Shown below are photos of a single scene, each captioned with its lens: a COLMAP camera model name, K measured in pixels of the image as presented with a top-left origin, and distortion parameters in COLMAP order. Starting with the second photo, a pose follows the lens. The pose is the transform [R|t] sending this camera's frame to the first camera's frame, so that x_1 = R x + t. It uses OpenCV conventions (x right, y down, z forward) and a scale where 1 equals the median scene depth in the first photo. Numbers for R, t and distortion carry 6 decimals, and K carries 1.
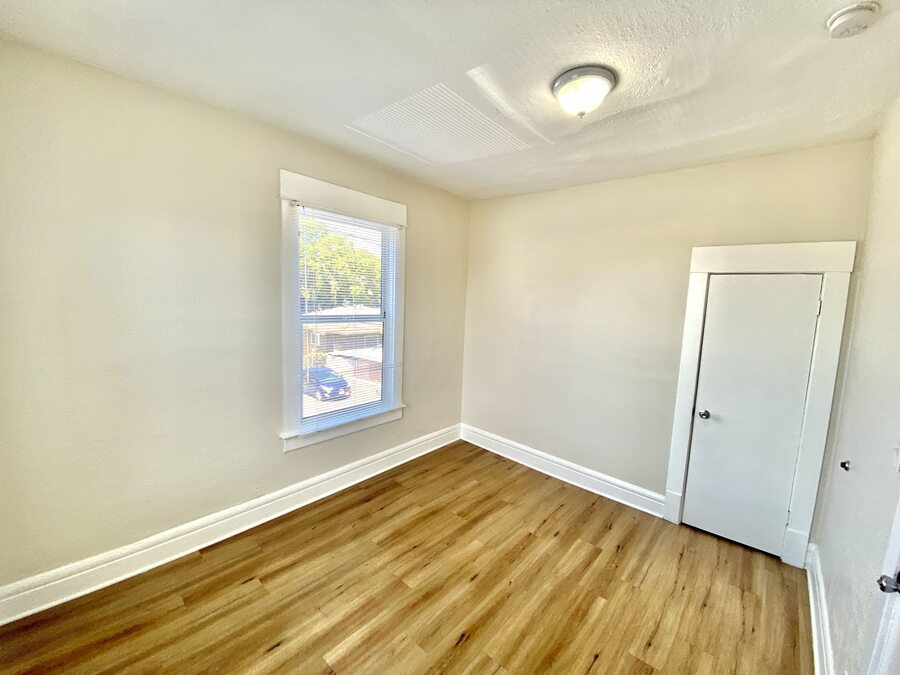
lens RADIAL K [[367.2, 0, 449.1], [0, 367.2, 337.5], [0, 0, 1]] dist [0.023891, -0.022257]
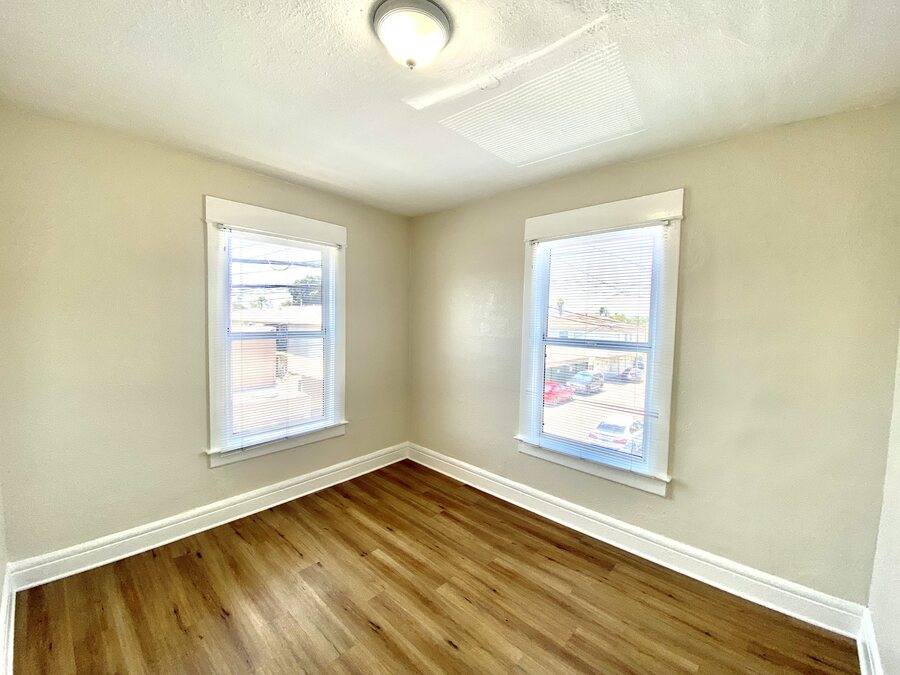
lens RADIAL K [[367.2, 0, 449.1], [0, 367.2, 337.5], [0, 0, 1]] dist [0.023891, -0.022257]
pose [[-0.012132, 0.017207, -0.999778, 0.801926], [-0.138630, 0.990167, 0.018724, -0.044458], [0.990270, 0.138827, -0.009628, 0.818400]]
